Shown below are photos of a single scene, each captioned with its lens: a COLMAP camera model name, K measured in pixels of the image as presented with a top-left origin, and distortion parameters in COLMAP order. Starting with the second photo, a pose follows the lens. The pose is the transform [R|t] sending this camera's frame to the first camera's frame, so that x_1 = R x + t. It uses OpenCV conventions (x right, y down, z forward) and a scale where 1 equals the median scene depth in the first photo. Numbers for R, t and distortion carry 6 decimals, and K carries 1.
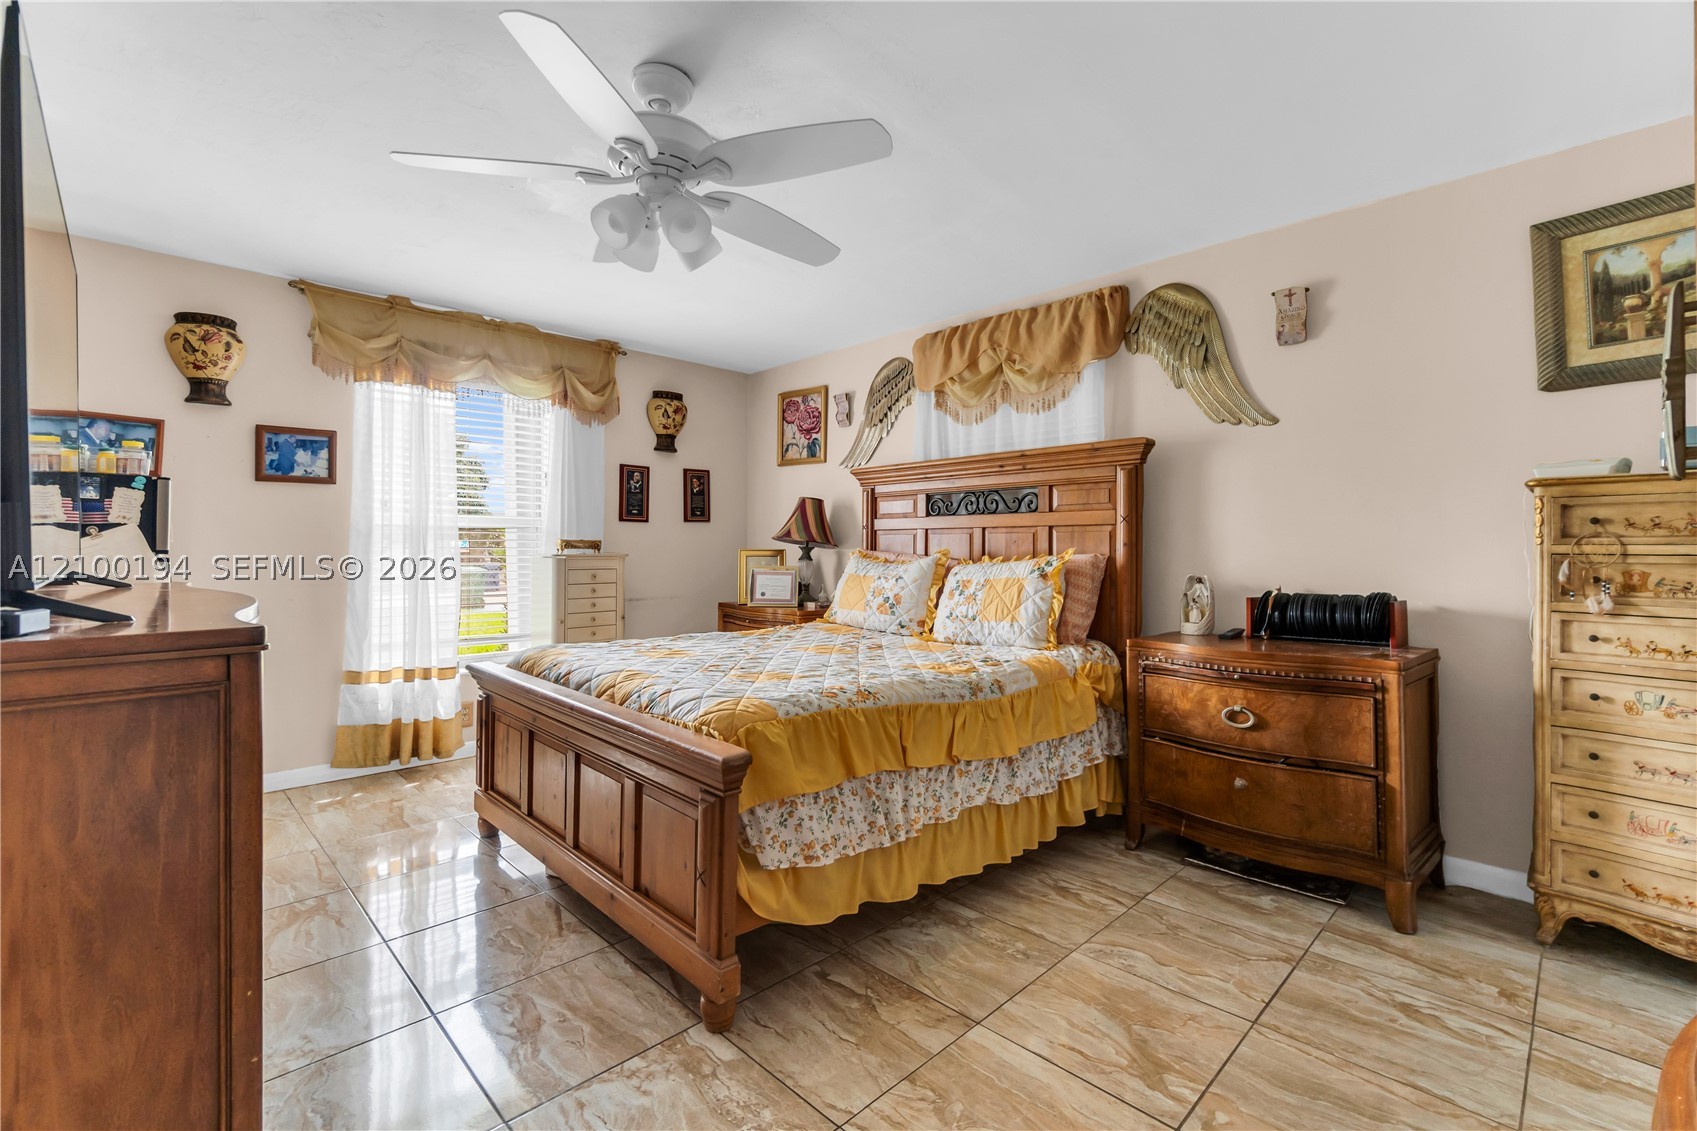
lens RADIAL K [[740.6, 0, 831.9], [0, 740.6, 542.6], [0, 0, 1]] dist [-0.005283, -0.000256]
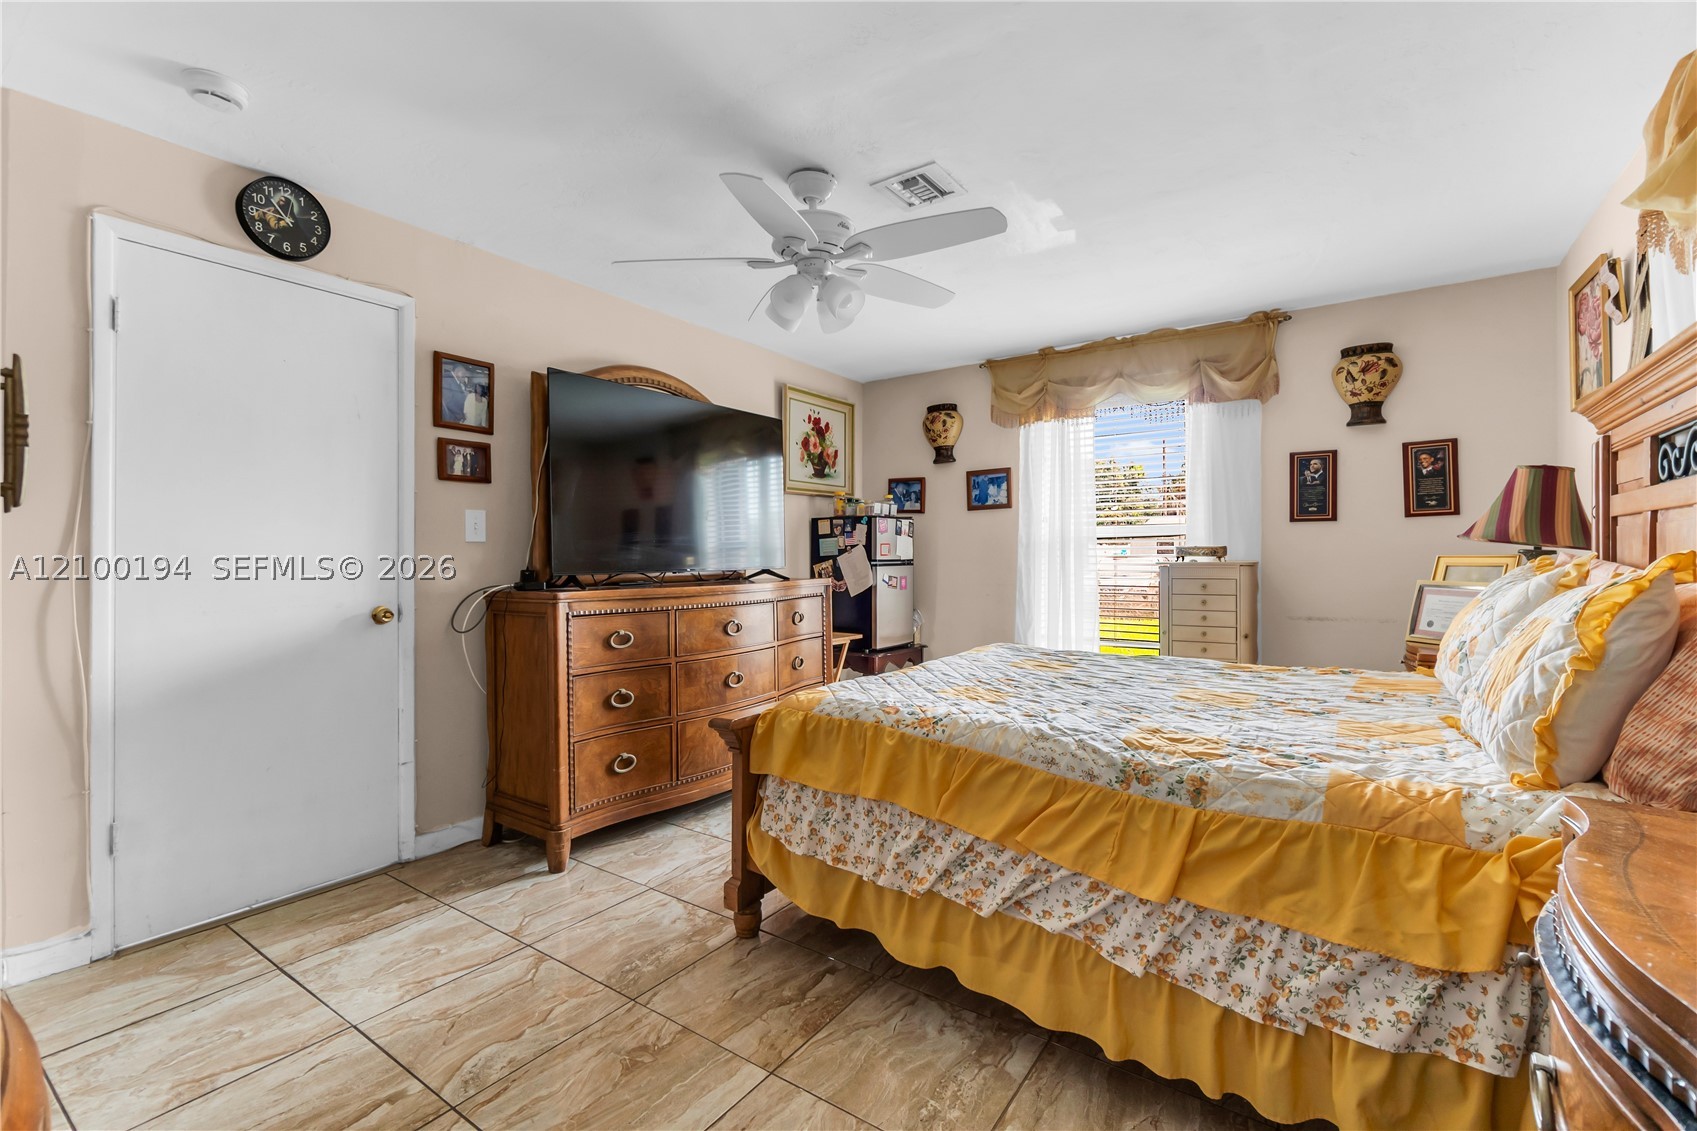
lens RADIAL K [[740.6, 0, 847.2], [0, 740.6, 562.5], [0, 0, 1]] dist [-0.005283, -0.000256]
pose [[0.191304, 0.002589, -0.981527, 0.559368], [0.014470, 0.999880, 0.005458, 0.005650], [0.981424, -0.015246, 0.191243, 0.464723]]
